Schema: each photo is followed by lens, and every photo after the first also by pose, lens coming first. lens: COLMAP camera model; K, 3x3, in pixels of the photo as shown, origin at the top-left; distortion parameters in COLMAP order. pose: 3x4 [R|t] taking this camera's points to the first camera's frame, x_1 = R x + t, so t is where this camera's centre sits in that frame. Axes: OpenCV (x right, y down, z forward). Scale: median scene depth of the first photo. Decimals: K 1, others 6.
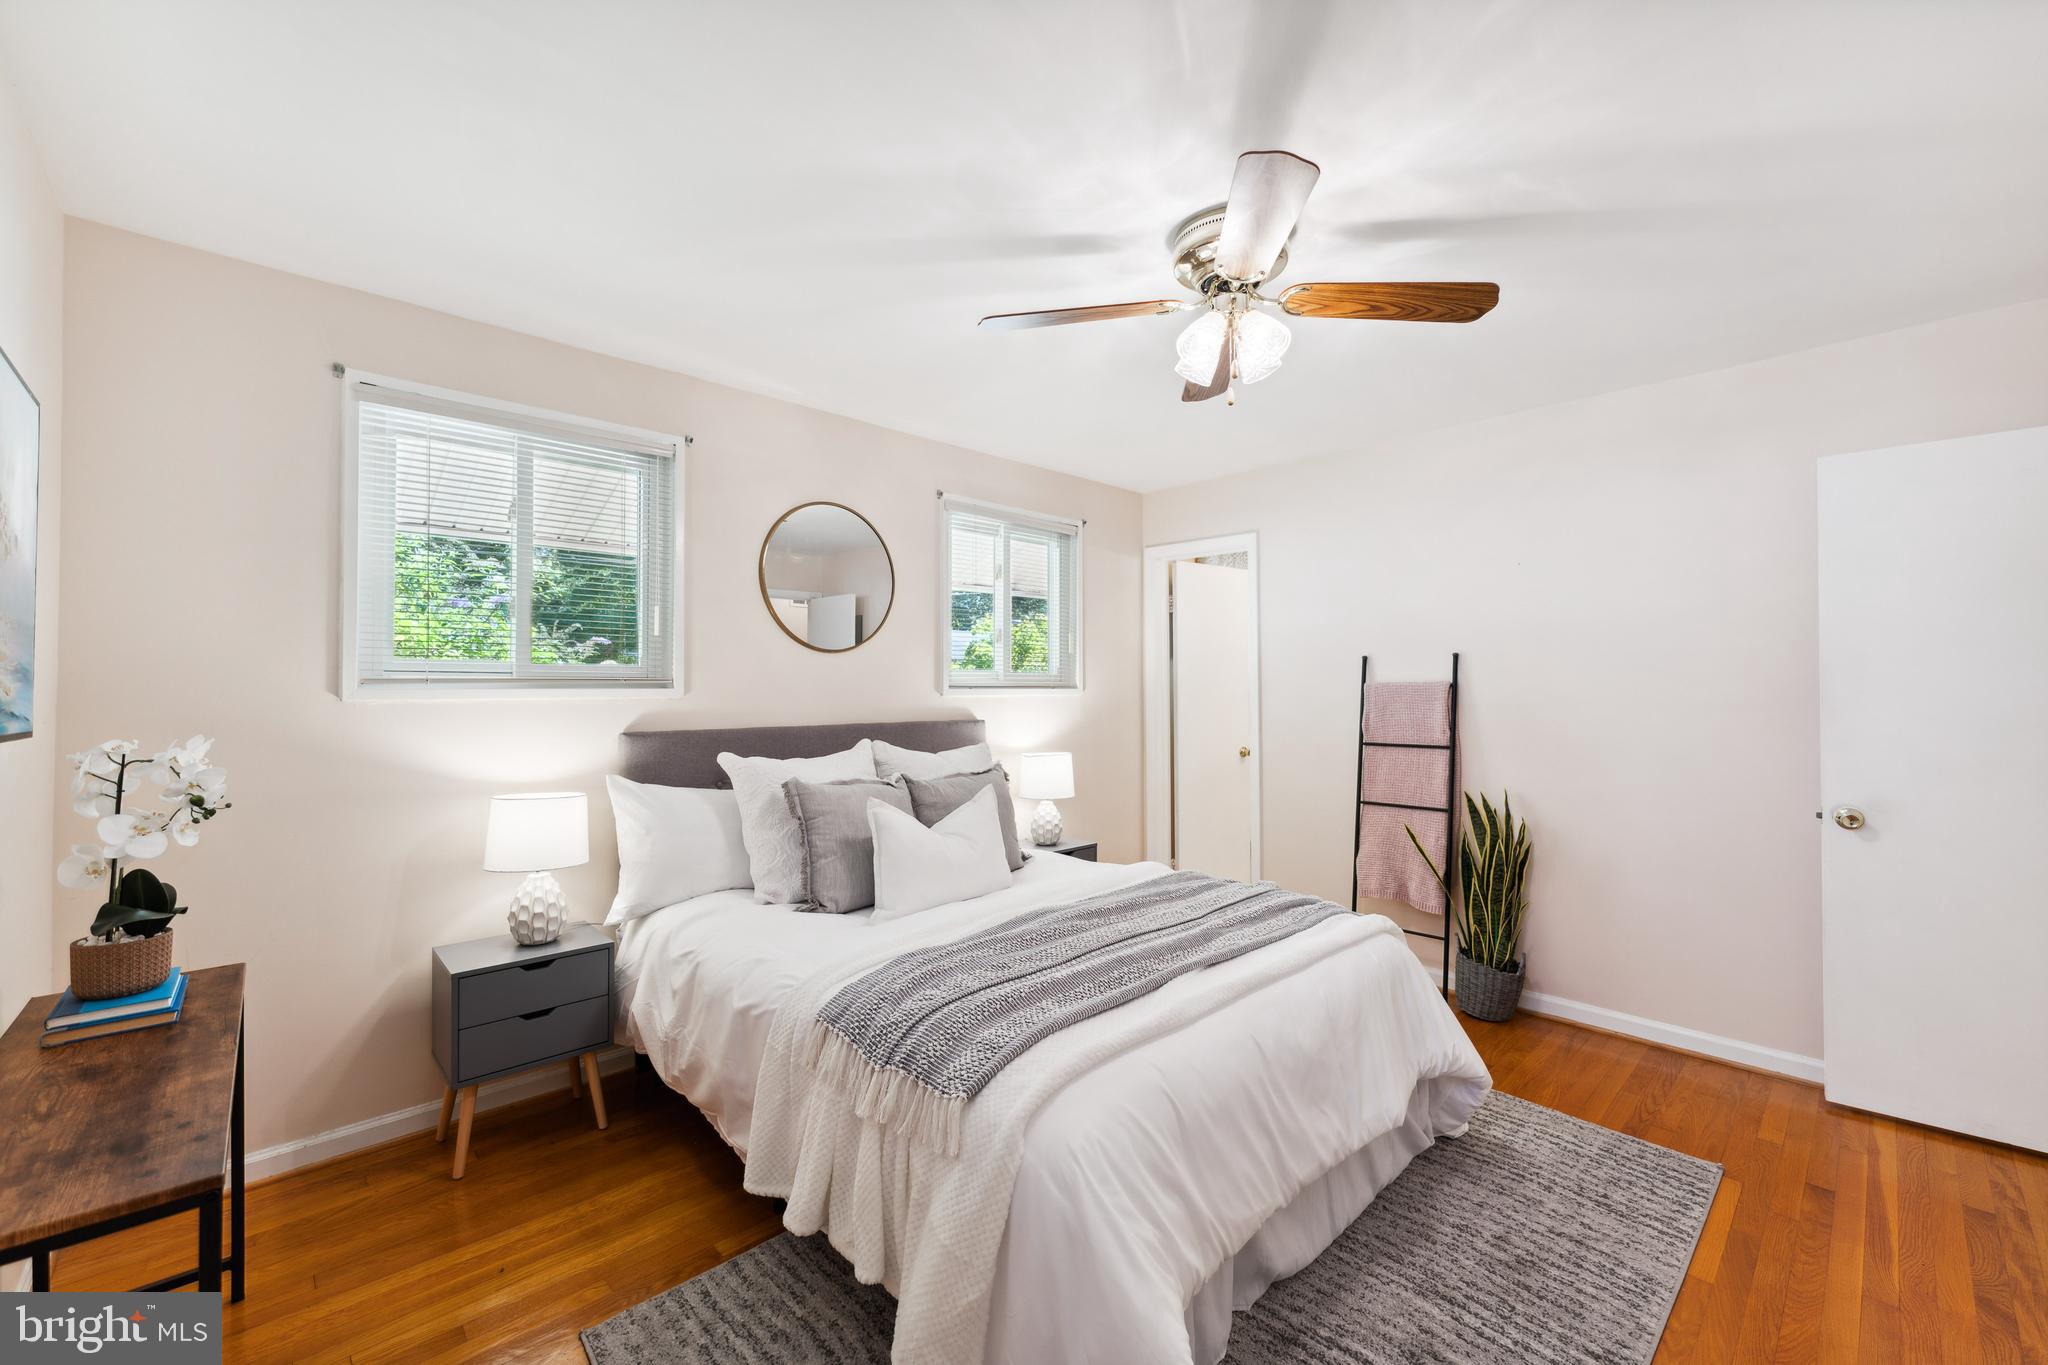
lens RADIAL K [[827.1, 0, 1037.5], [0, 827.1, 682.7], [0, 0, 1]] dist [-0.006222, 0.000686]
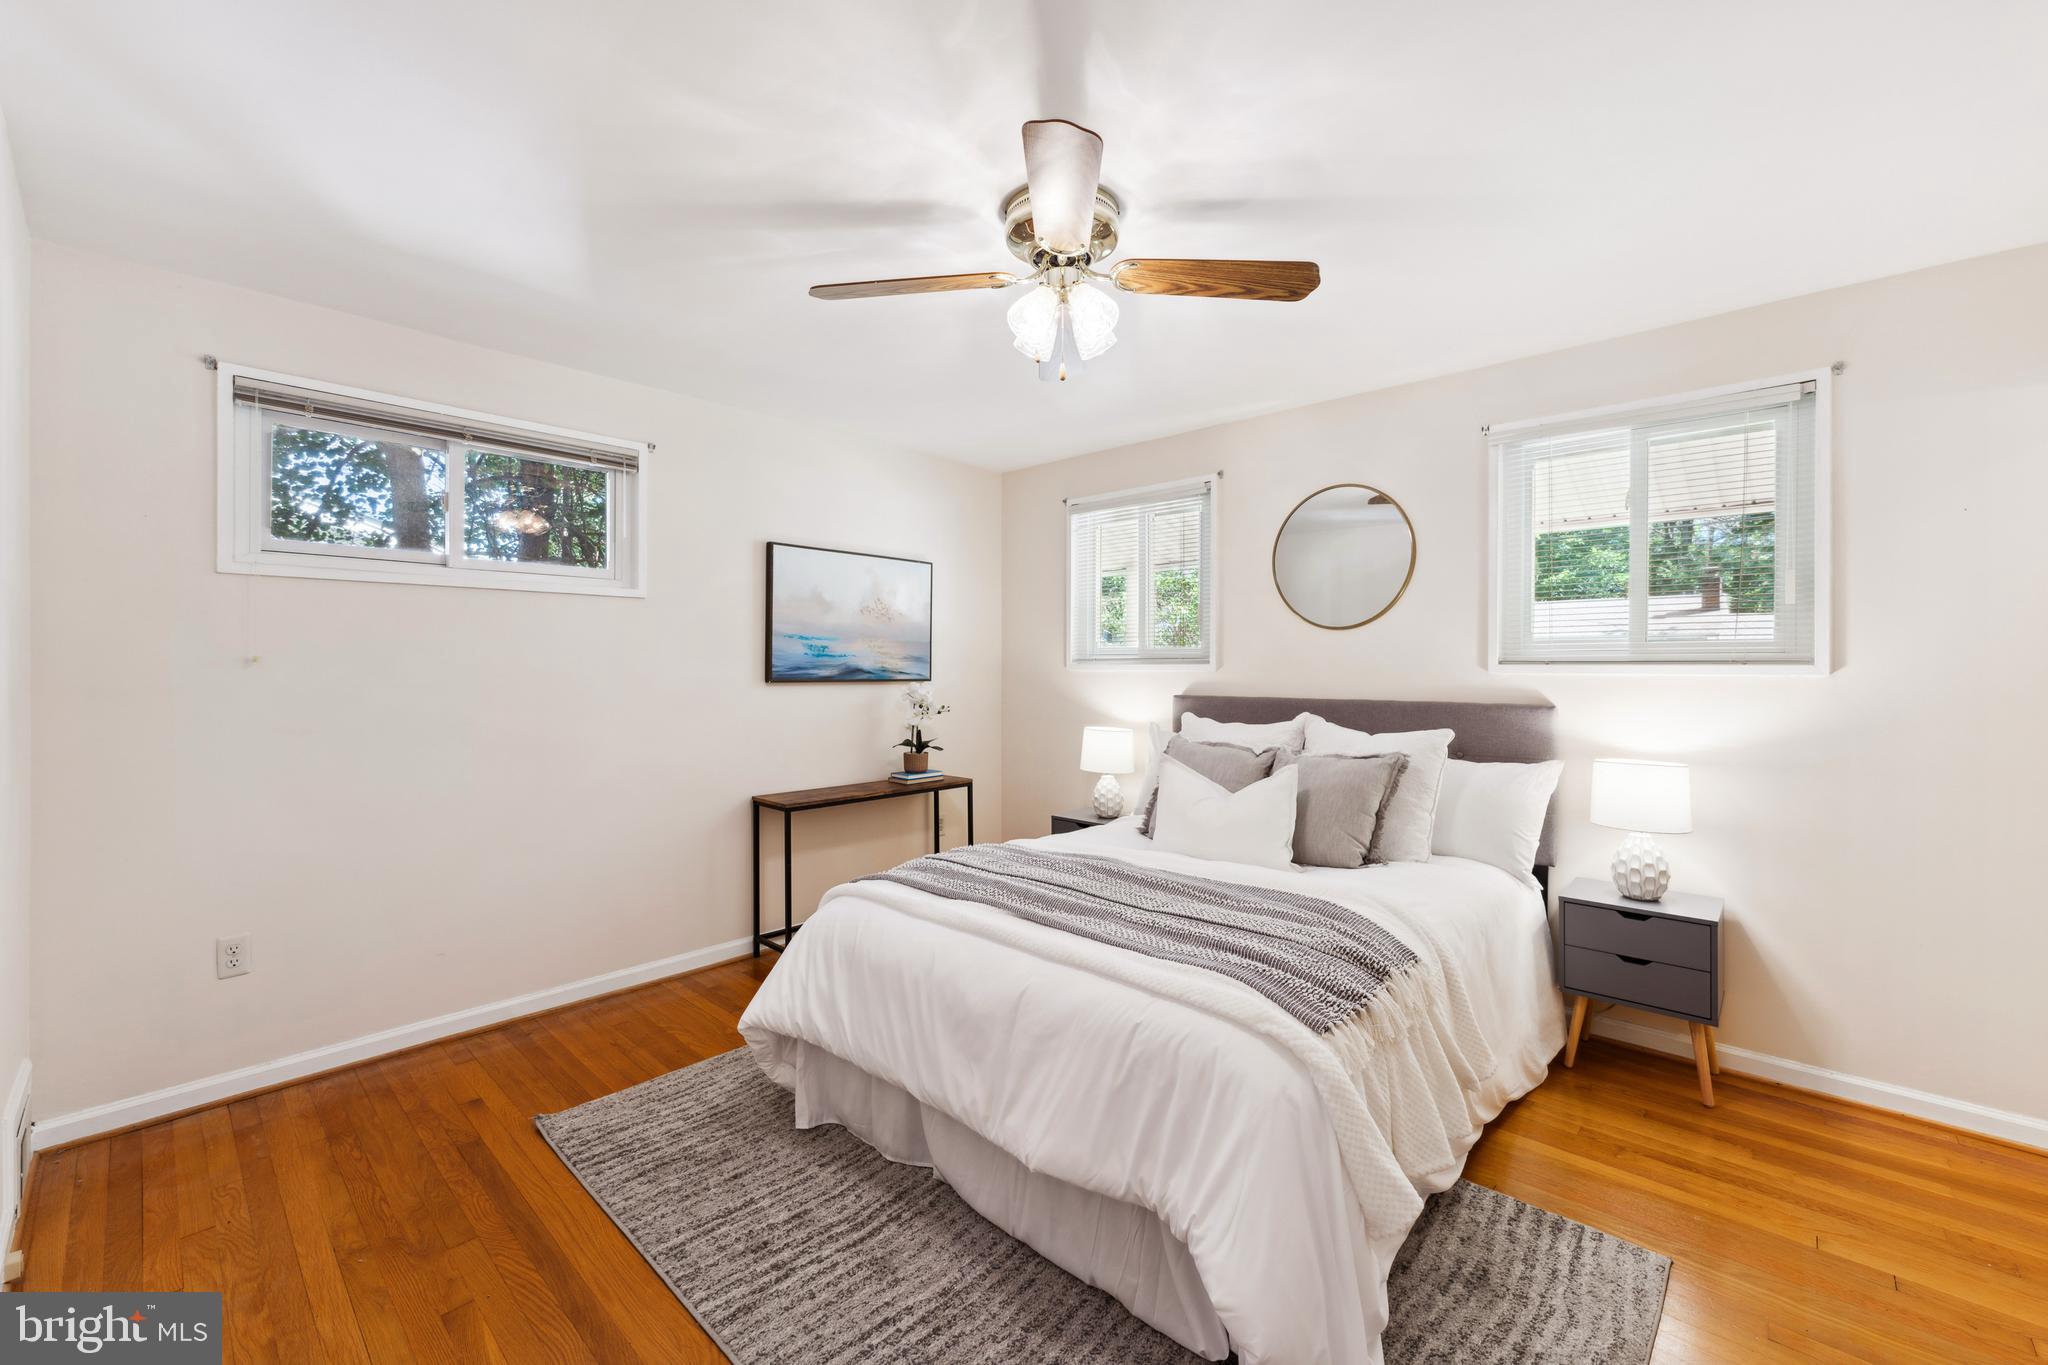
lens RADIAL K [[827.1, 0, 1038.5], [0, 827.1, 672.0], [0, 0, 1]] dist [-0.006222, 0.000686]
pose [[0.055197, 0.007636, -0.998446, 0.913955], [0.005531, 0.999953, 0.007953, 0.007101], [0.998460, -0.005961, 0.055153, 0.678136]]
